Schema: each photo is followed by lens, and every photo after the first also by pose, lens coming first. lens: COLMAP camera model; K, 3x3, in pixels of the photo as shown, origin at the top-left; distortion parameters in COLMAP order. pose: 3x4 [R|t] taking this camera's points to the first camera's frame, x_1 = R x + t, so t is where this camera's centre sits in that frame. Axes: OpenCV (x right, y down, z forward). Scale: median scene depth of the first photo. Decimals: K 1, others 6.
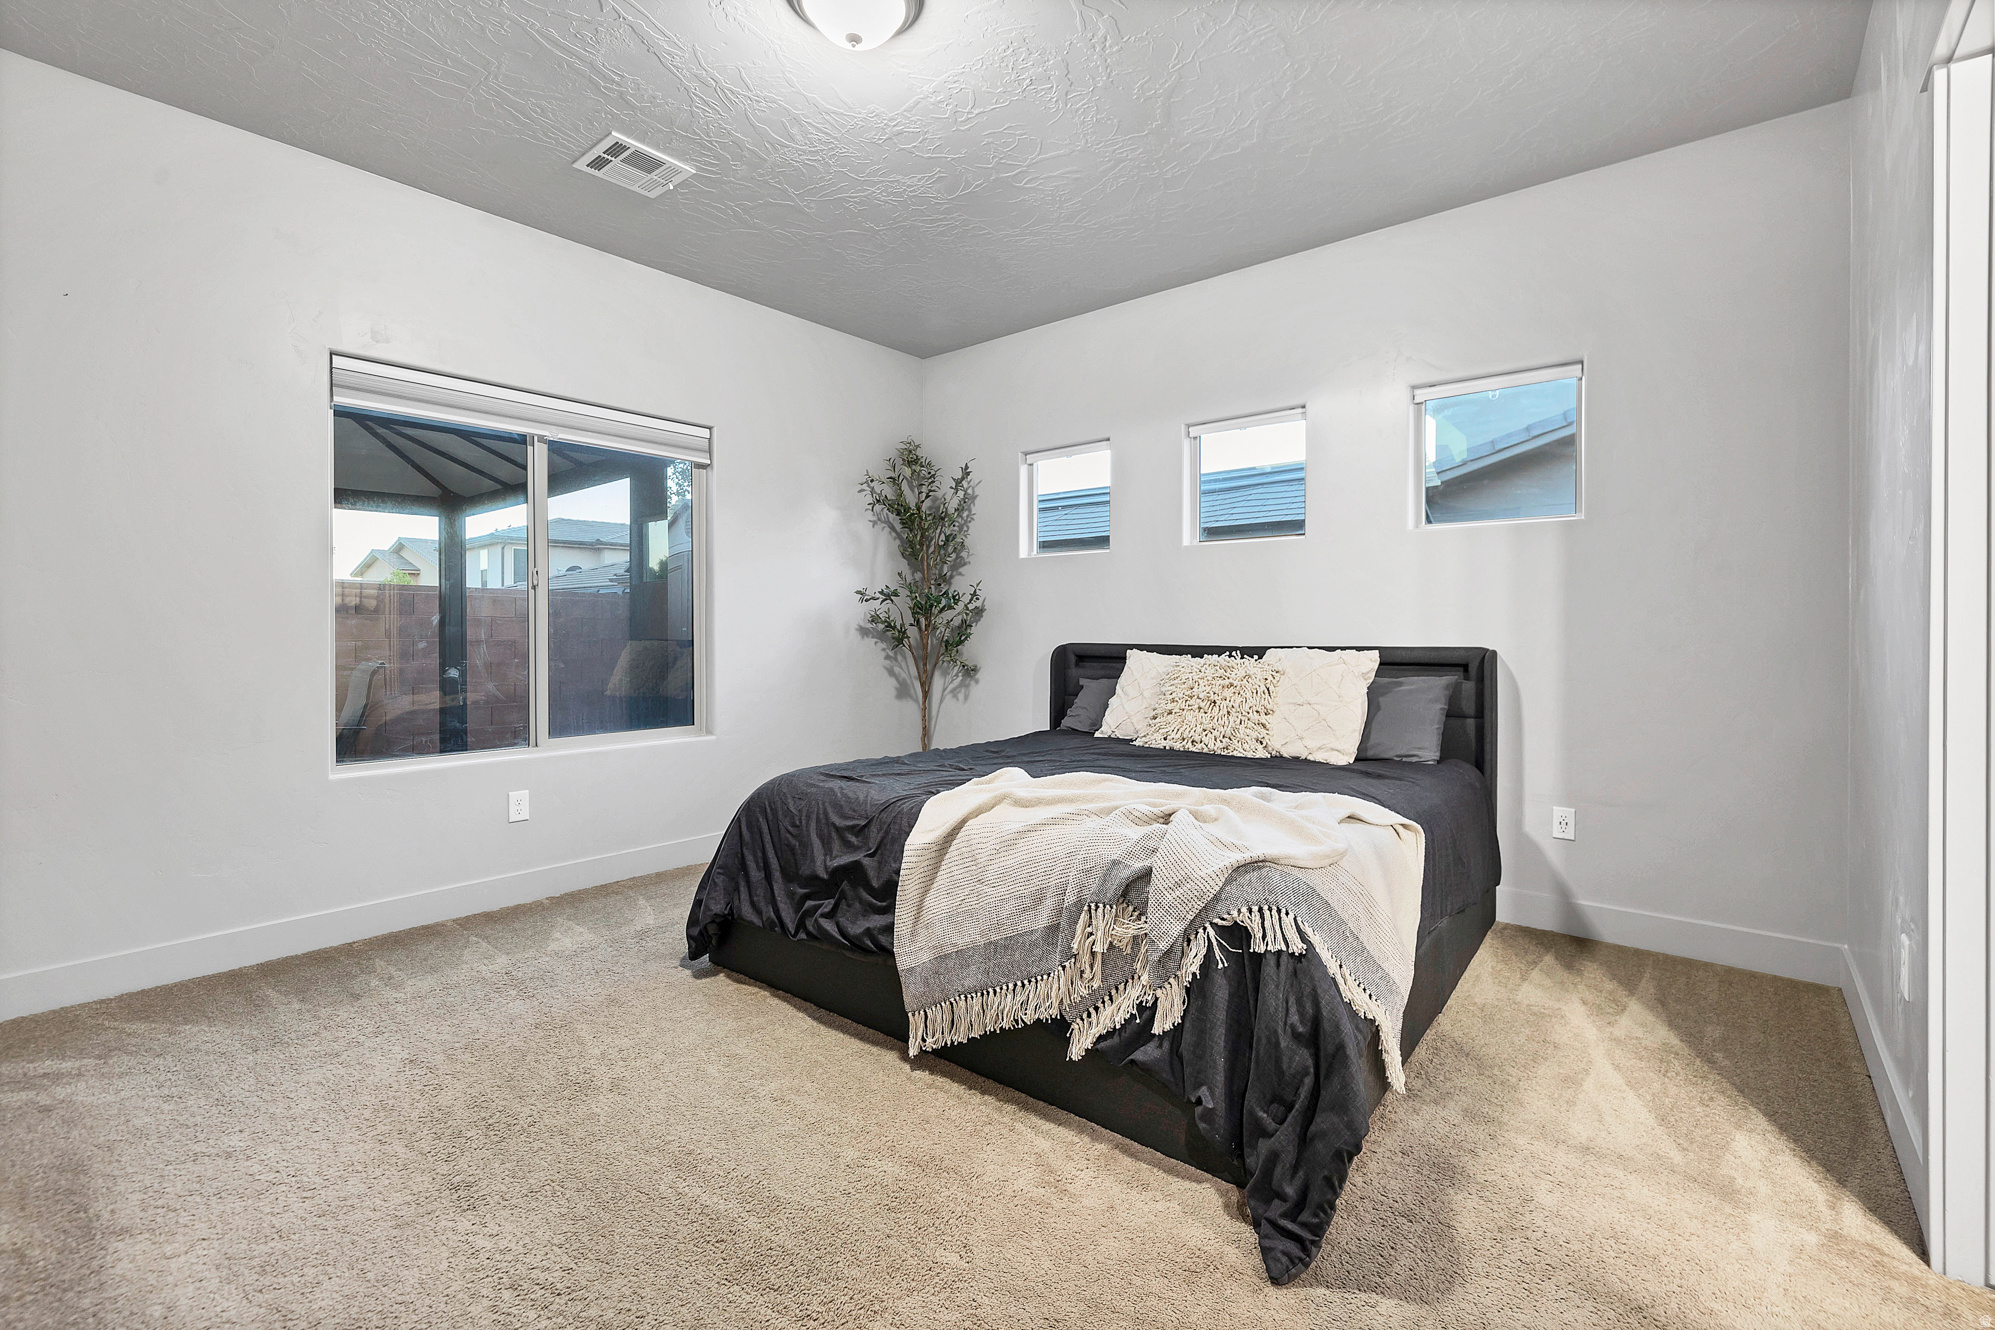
lens RADIAL K [[875.5, 0, 1007.4], [0, 875.5, 656.5], [0, 0, 1]] dist [0.003461, 0.000600]
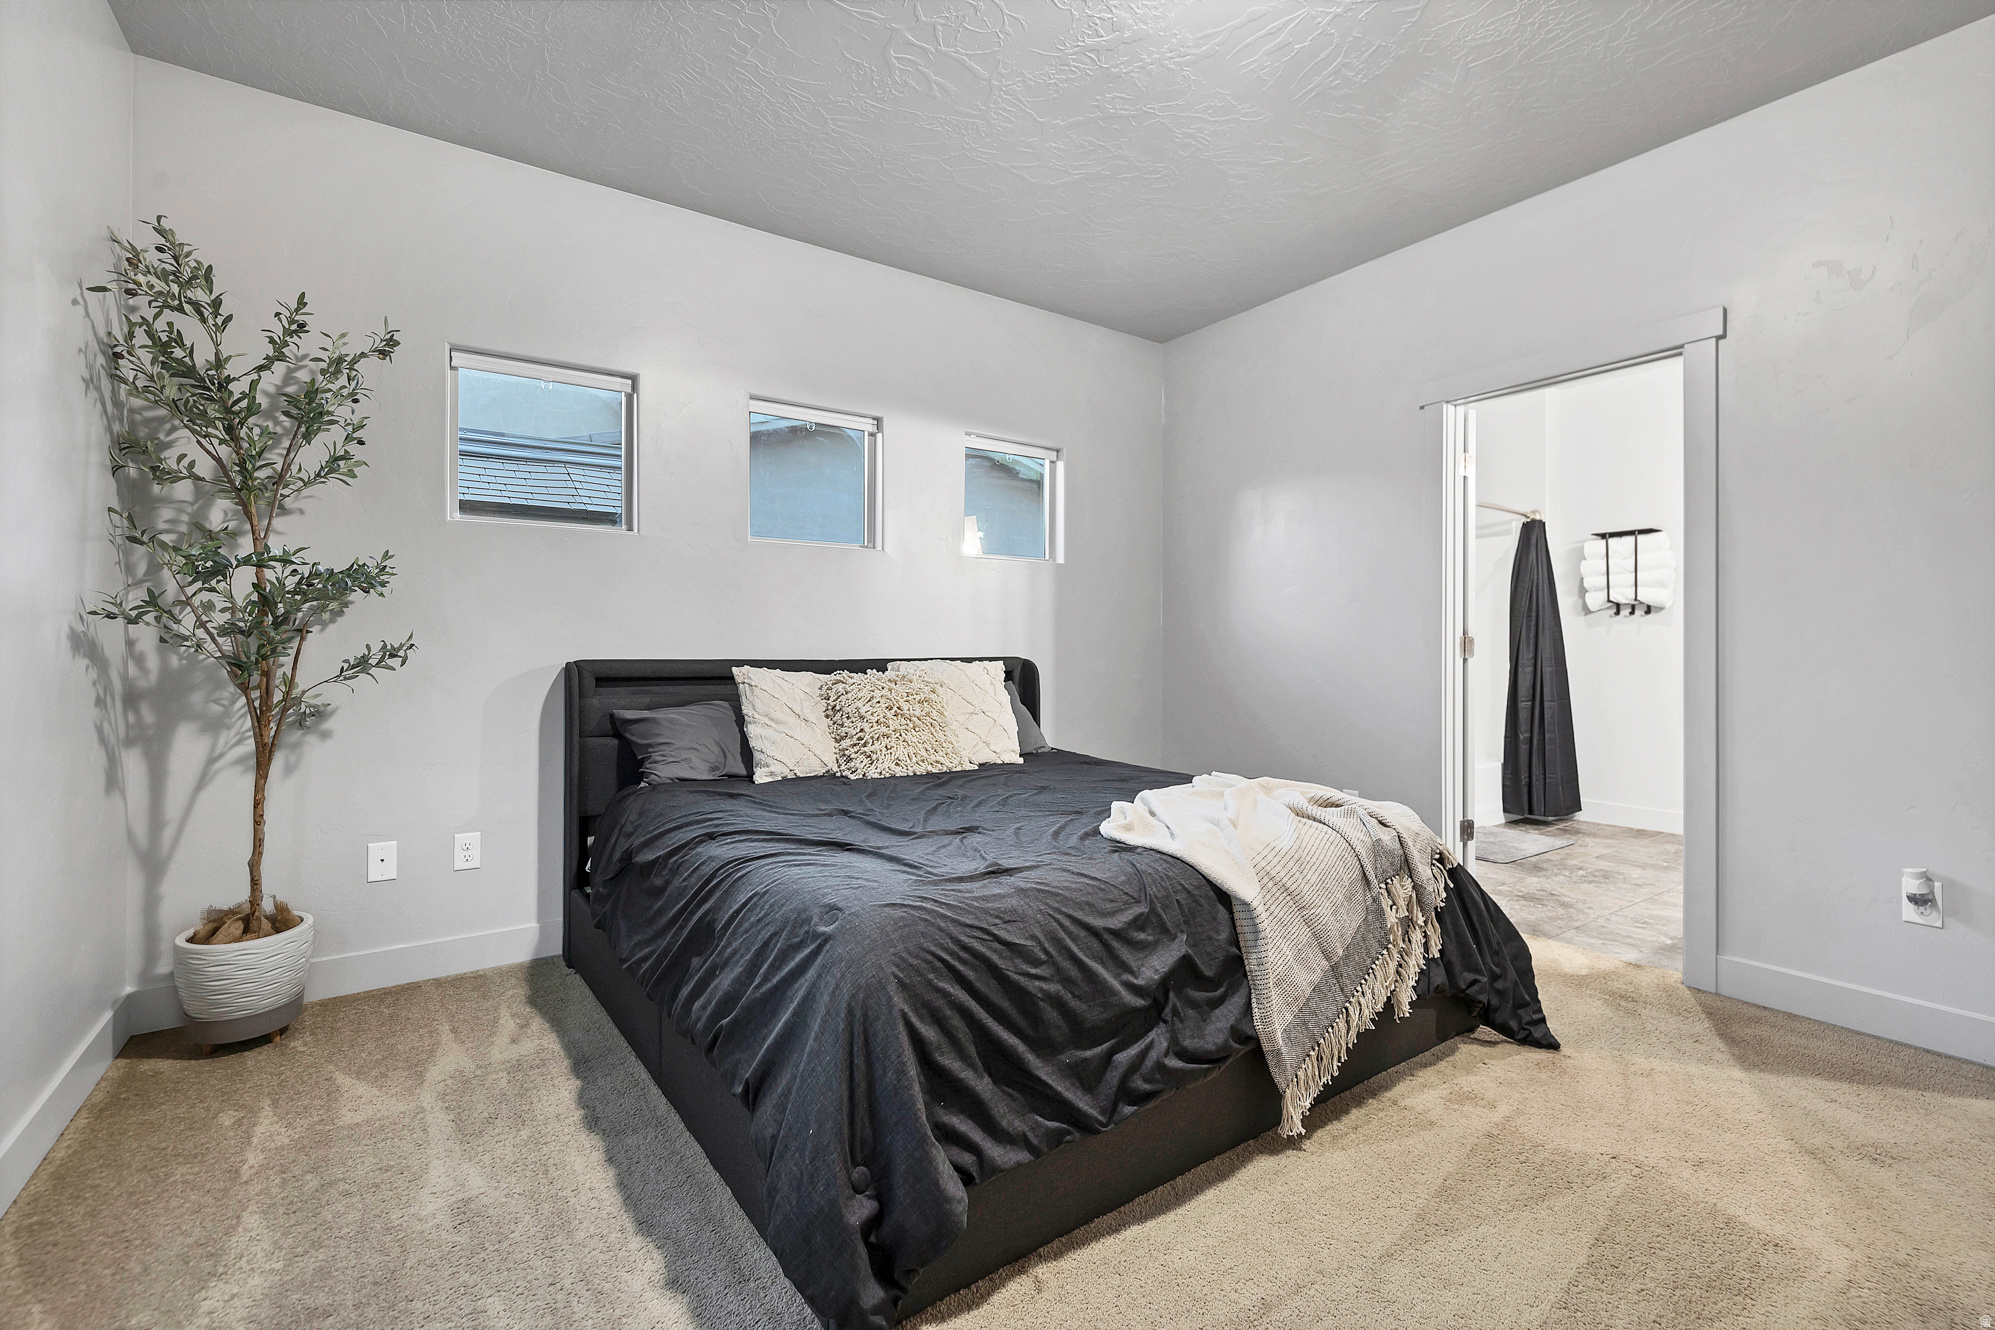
lens RADIAL K [[875.5, 0, 979.0], [0, 875.5, 663.2], [0, 0, 1]] dist [0.003461, 0.000600]
pose [[0.256322, -0.018237, 0.966419, -0.833608], [0.024327, 0.999627, 0.012411, -0.022671], [-0.966285, 0.020329, 0.256671, 0.877643]]
